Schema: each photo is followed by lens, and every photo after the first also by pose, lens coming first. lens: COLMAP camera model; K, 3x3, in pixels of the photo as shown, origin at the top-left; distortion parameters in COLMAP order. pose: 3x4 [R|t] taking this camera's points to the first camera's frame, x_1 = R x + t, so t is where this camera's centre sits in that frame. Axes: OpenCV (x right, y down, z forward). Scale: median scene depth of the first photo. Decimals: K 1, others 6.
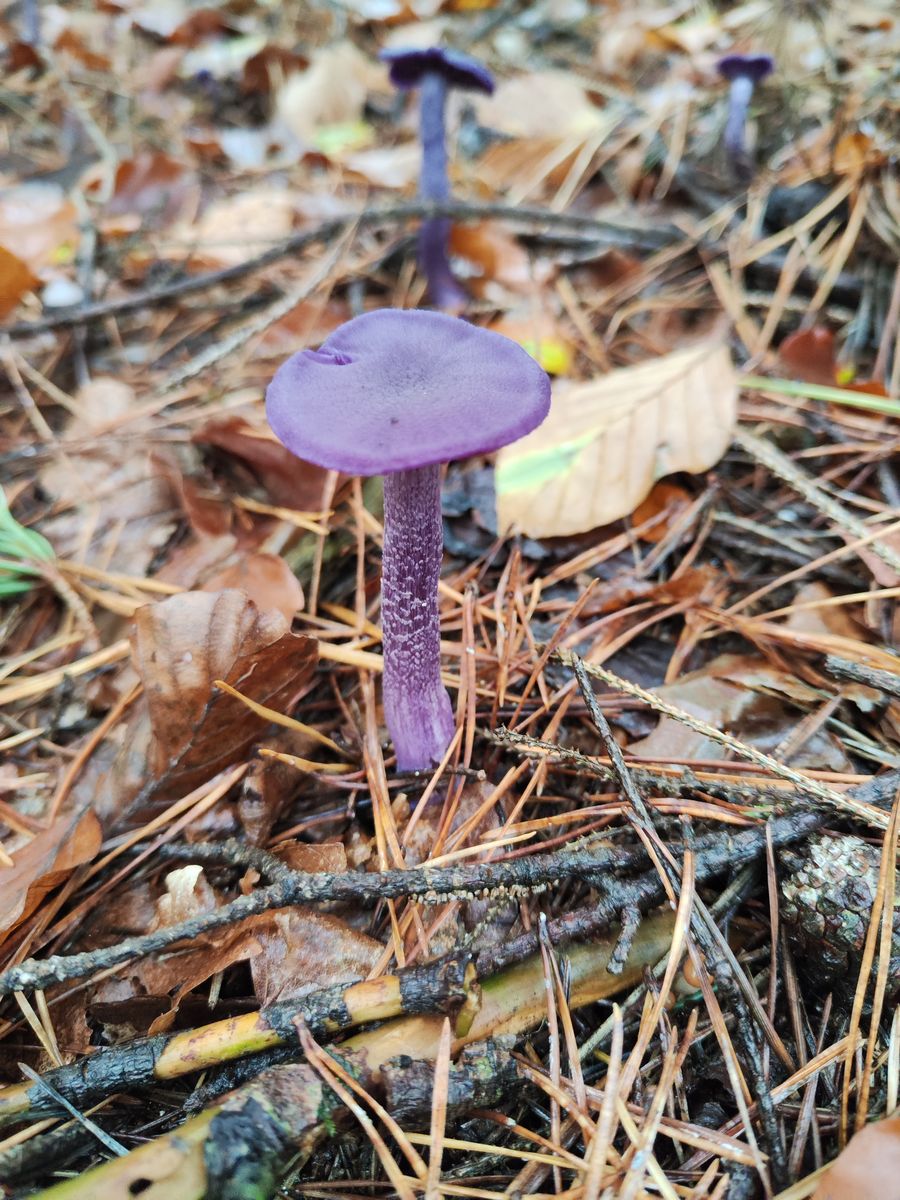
lens RADIAL K [[838.2, 0, 423.9], [0, 838.2, 600.5], [0, 0, 1]] dist [0.006502, 0.001516]
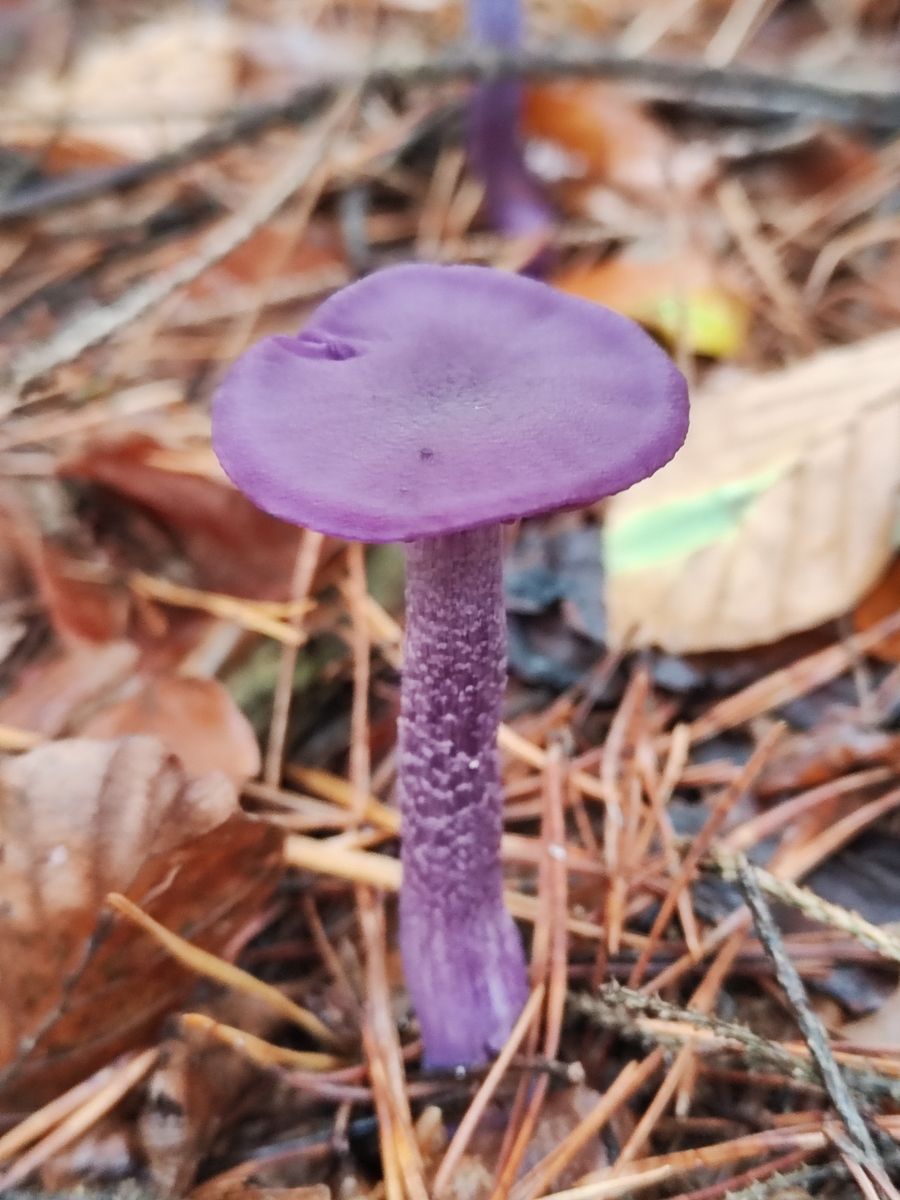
lens RADIAL K [[838.2, 0, 423.9], [0, 838.2, 600.5], [0, 0, 1]] dist [0.006502, 0.001516]
pose [[0.998152, 0.005441, -0.060516, -0.000192], [-0.011964, 0.994083, -0.107965, -0.045745], [0.059570, 0.108490, 0.992311, 0.428902]]
